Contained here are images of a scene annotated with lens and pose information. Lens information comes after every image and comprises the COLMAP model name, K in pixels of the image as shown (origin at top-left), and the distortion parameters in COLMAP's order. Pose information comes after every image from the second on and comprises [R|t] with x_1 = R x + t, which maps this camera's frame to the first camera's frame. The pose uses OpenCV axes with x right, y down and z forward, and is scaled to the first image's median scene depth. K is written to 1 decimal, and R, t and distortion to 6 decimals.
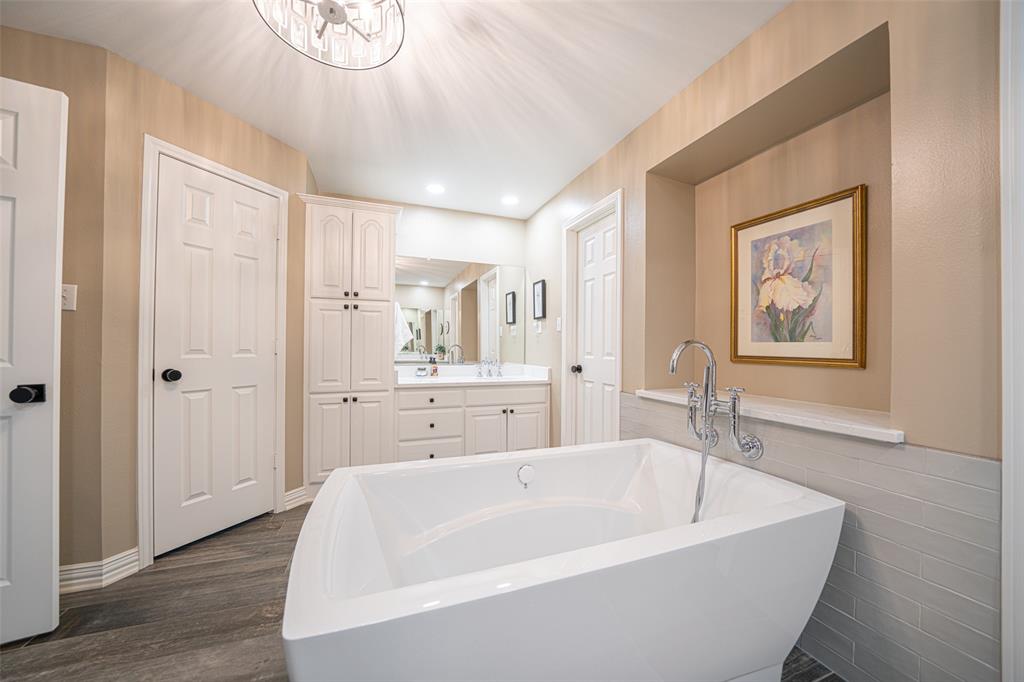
lens RADIAL K [[356.2, 0, 506.2], [0, 356.2, 344.3], [0, 0, 1]] dist [-0.019283, 0.000594]
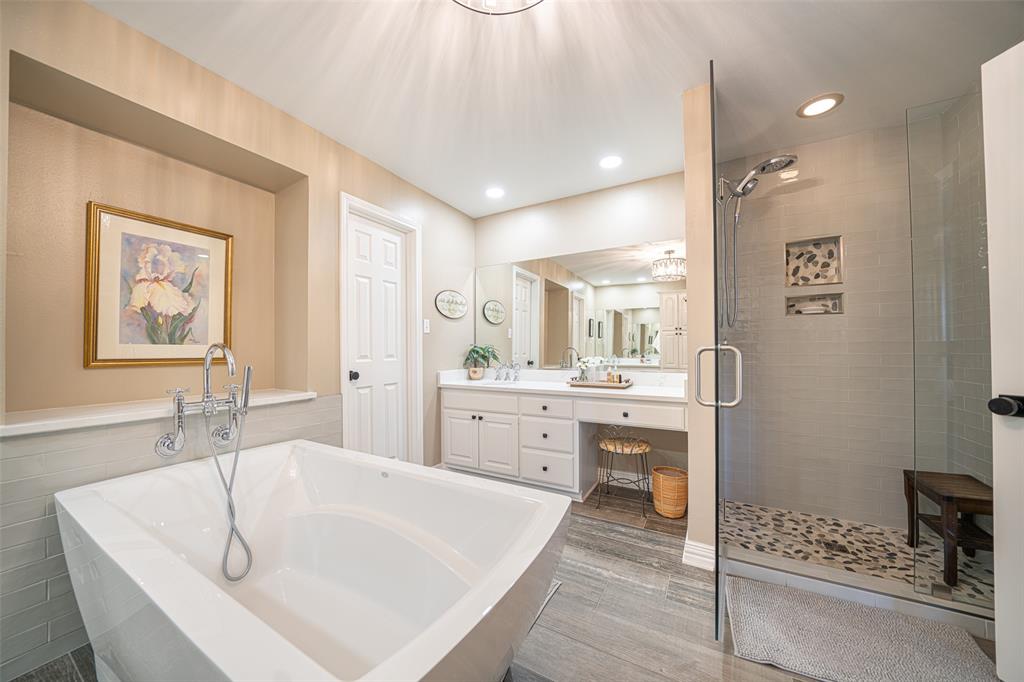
lens RADIAL K [[356.2, 0, 506.9], [0, 356.2, 345.6], [0, 0, 1]] dist [-0.019283, 0.000594]
pose [[-0.635243, 0.002282, 0.772309, -0.648791], [-0.007438, 0.999931, -0.009073, -0.000902], [-0.772276, -0.011508, -0.635183, 0.831242]]
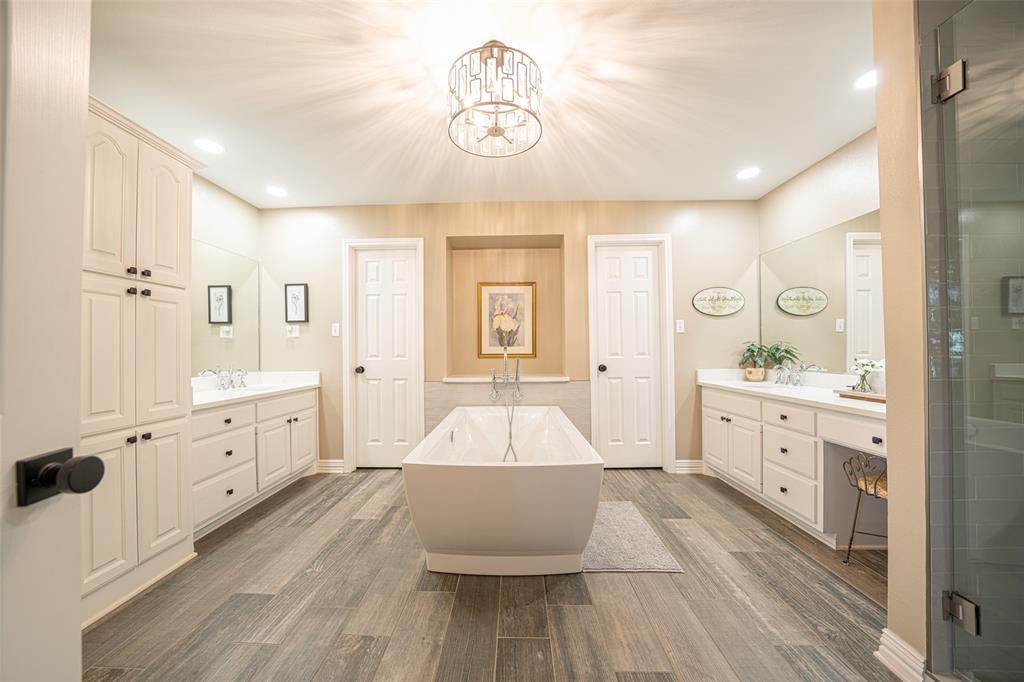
lens RADIAL K [[356.2, 0, 498.9], [0, 356.2, 341.3], [0, 0, 1]] dist [-0.019283, 0.000594]
pose [[0.378274, 0.012260, 0.925613, -1.099613], [0.004502, 0.999876, -0.015083, -0.006619], [-0.925683, 0.009873, 0.378172, 0.235590]]
